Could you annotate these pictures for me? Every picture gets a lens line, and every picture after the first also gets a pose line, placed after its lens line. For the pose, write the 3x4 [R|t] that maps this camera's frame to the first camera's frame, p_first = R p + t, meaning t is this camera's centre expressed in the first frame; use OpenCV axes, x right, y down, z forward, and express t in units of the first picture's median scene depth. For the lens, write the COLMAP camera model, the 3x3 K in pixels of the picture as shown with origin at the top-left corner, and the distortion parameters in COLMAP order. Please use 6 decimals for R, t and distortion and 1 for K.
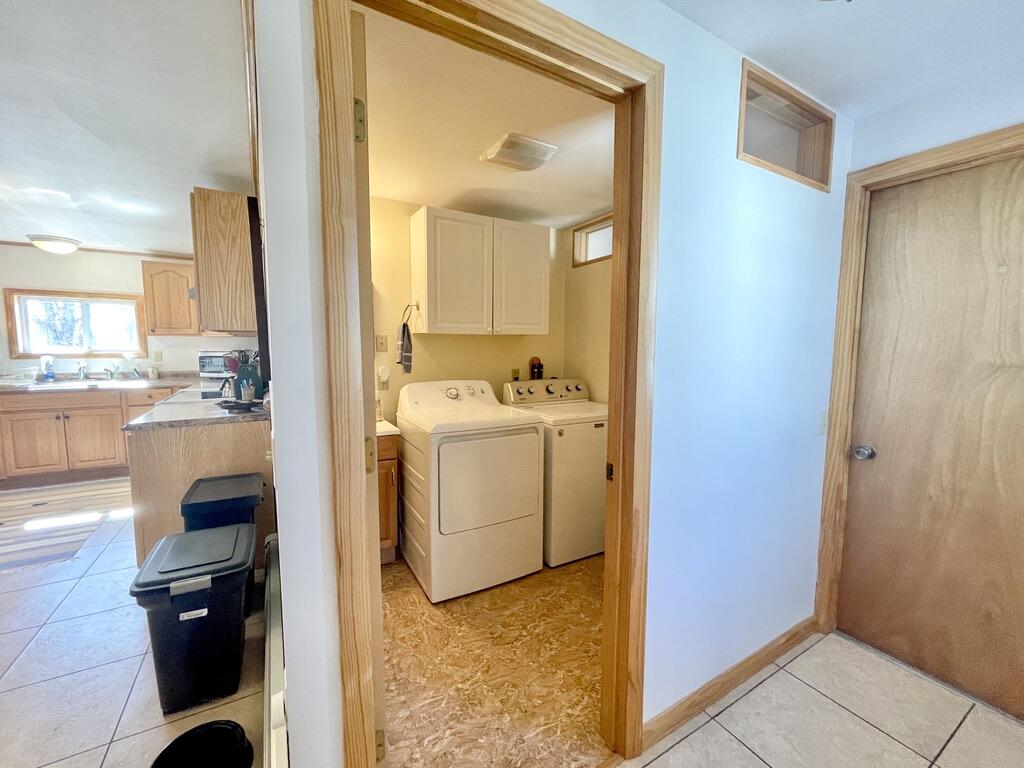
lens RADIAL K [[413.2, 0, 512.0], [0, 413.2, 384.0], [0, 0, 1]] dist [-0.005416, -0.000066]
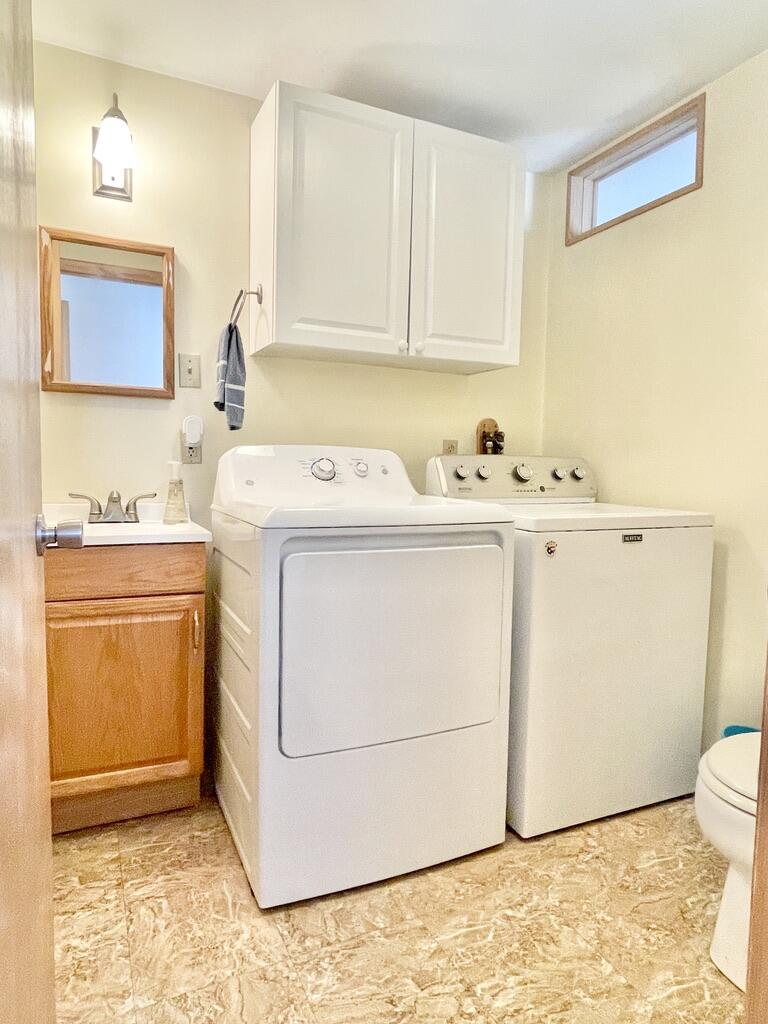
lens RADIAL K [[639.0, 0, 384.0], [0, 639.0, 512.0], [0, 0, 1]] dist [-0.003555, -0.001207]
pose [[0.996561, 0.020880, -0.080193, -0.010459], [-0.022089, 0.999655, -0.014219, 0.085674], [0.079868, 0.015942, 0.996678, 0.251578]]
